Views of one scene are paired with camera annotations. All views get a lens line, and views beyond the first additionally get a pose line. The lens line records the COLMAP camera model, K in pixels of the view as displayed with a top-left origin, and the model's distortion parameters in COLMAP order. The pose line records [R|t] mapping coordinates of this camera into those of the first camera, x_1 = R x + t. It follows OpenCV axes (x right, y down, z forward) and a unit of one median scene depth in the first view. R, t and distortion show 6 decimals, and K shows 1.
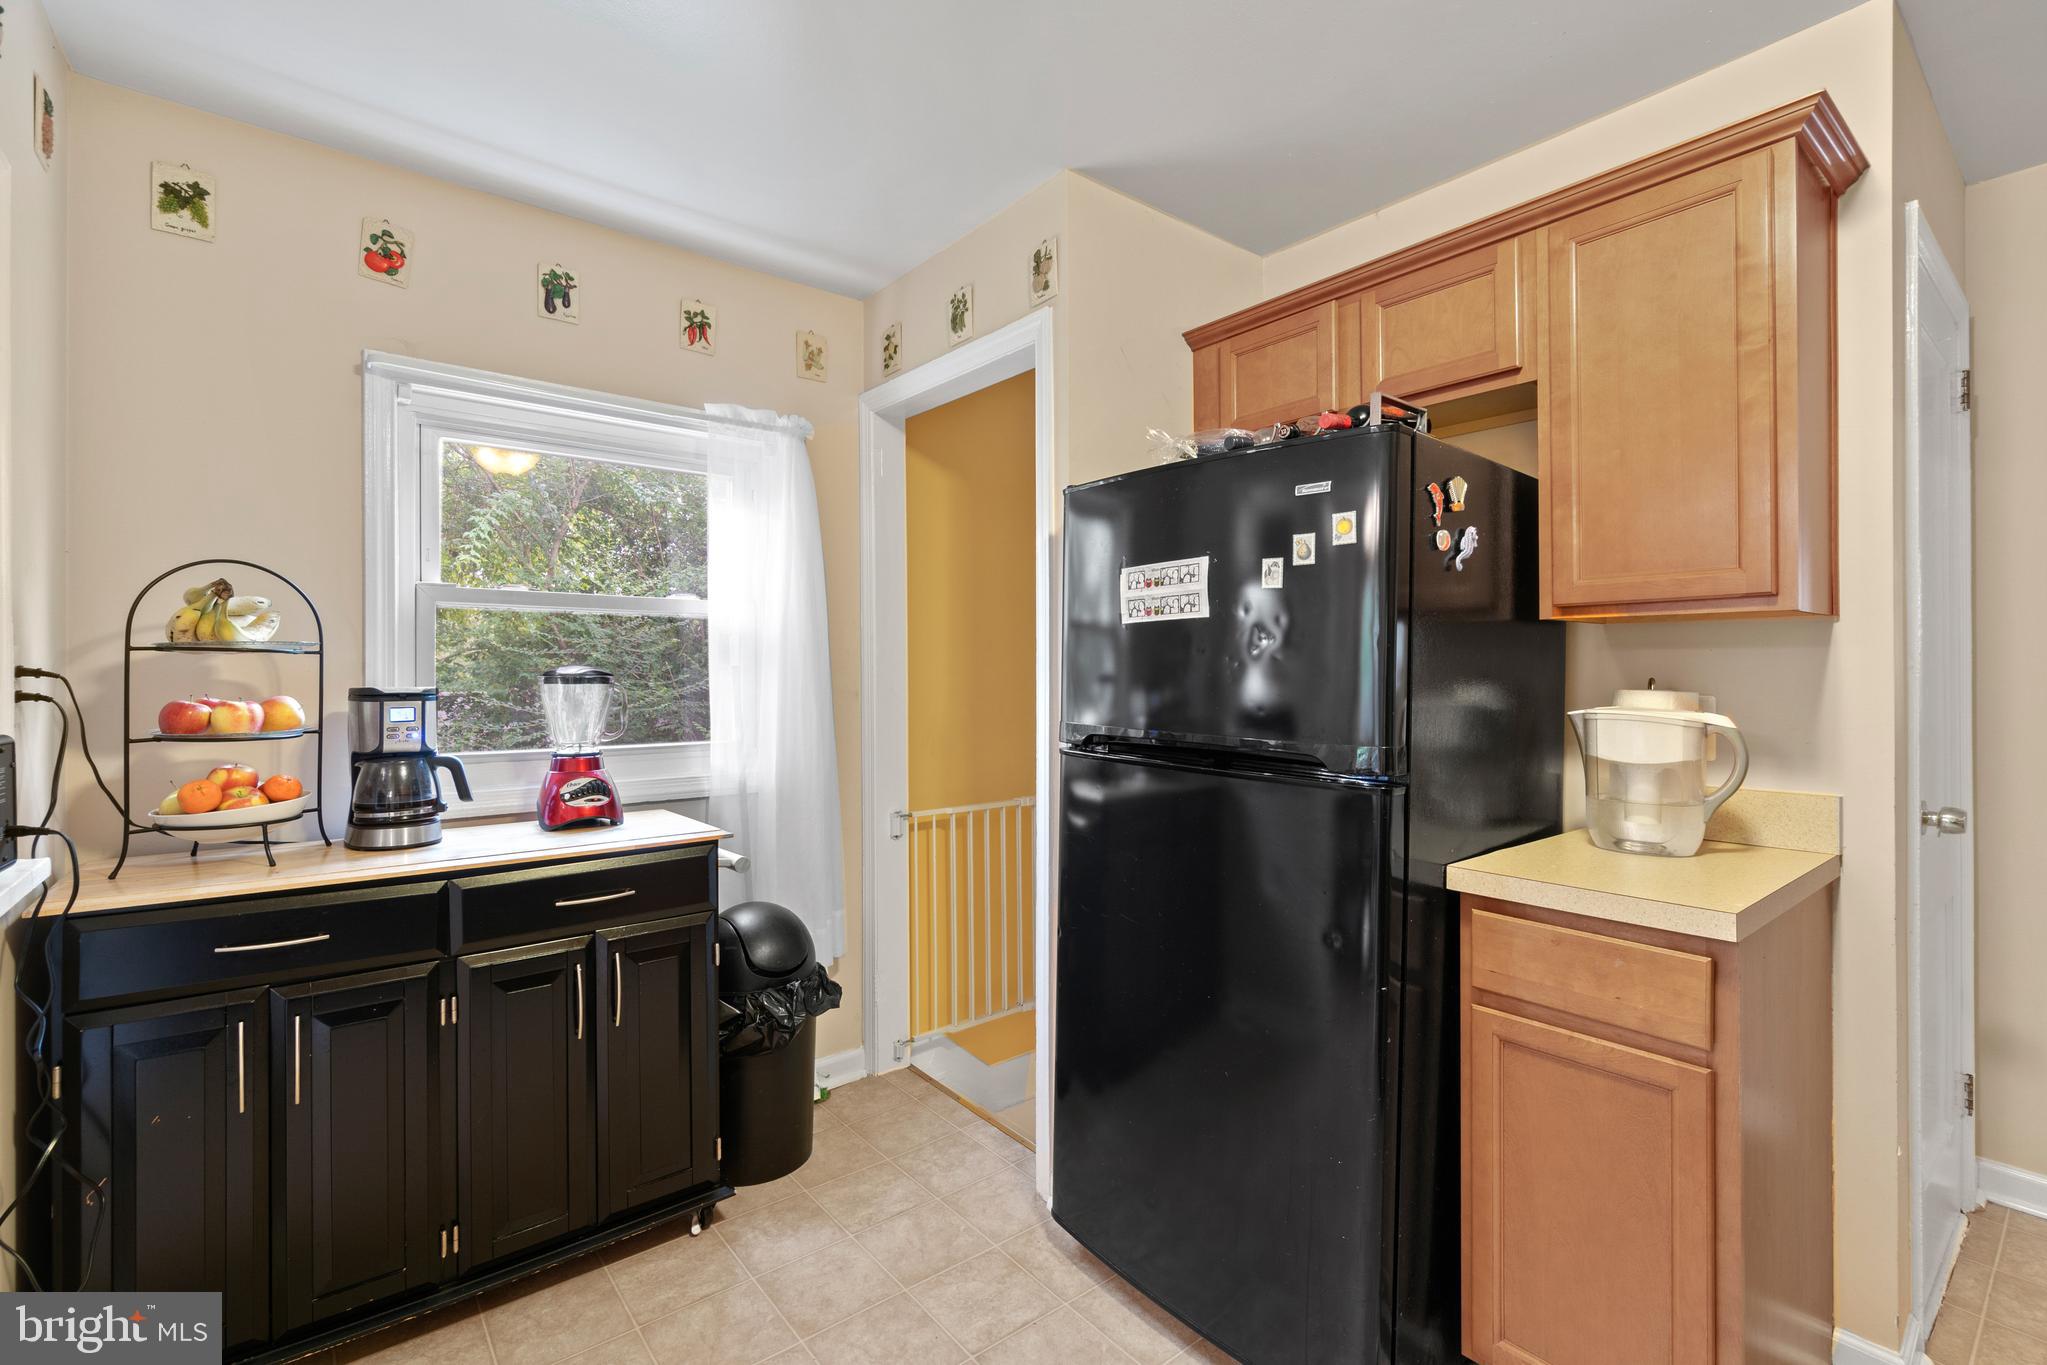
lens RADIAL K [[912.0, 0, 1016.7], [0, 912.0, 675.4], [0, 0, 1]] dist [-0.004959, -0.000359]
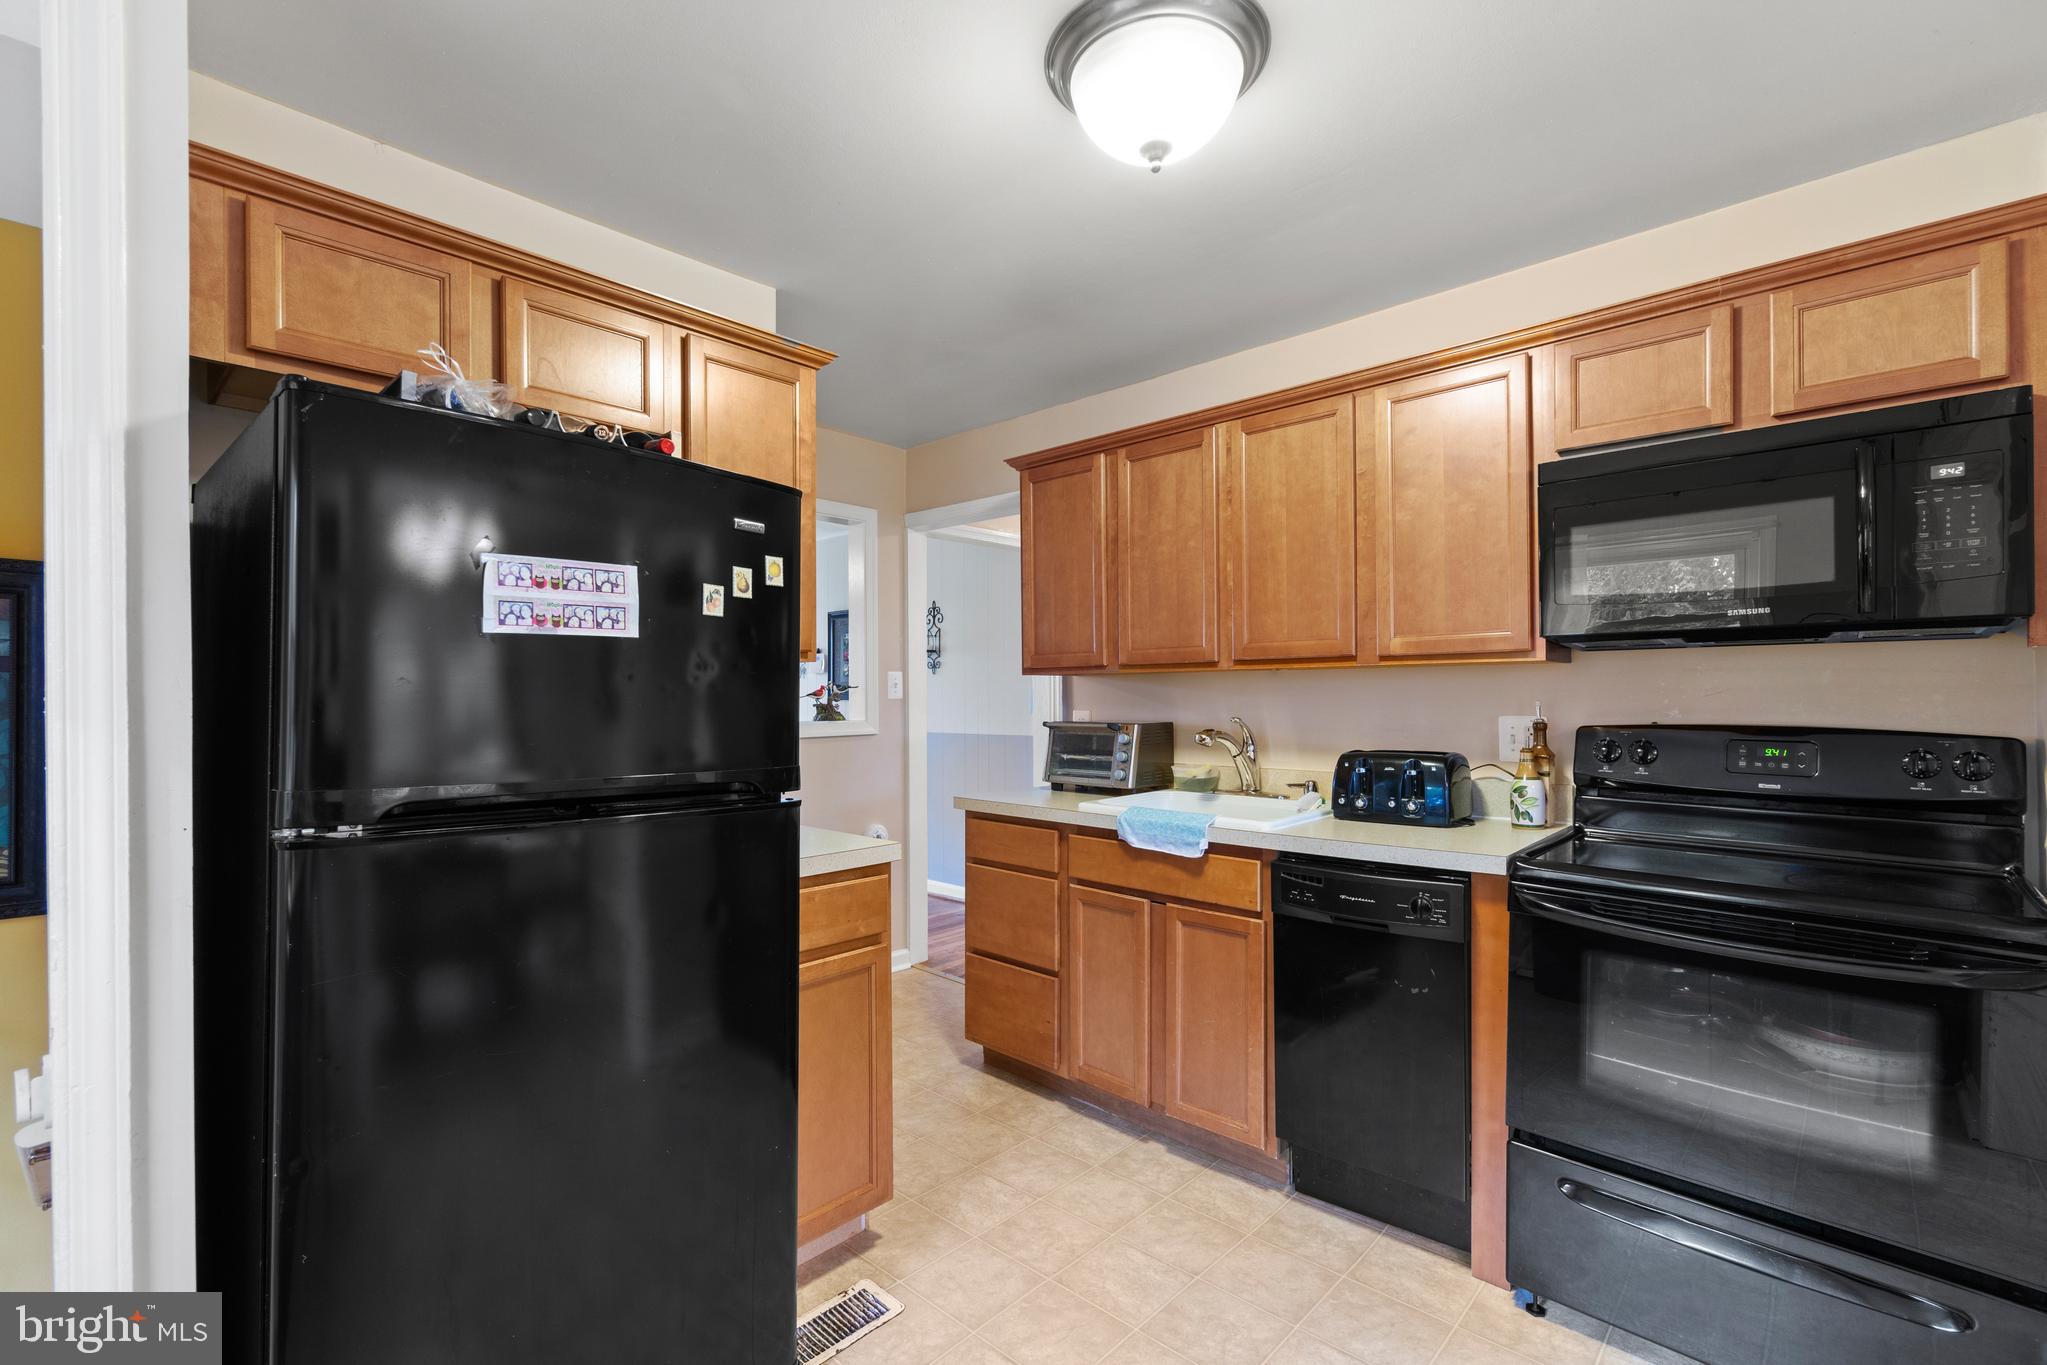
lens RADIAL K [[907.0, 0, 1004.9], [0, 907.0, 699.9], [0, 0, 1]] dist [0.001185, 0.000140]
pose [[-0.132108, -0.000378, 0.991235, -0.627617], [0.005600, 0.999984, 0.001128, -0.003823], [-0.991219, 0.005700, -0.132104, 0.707311]]
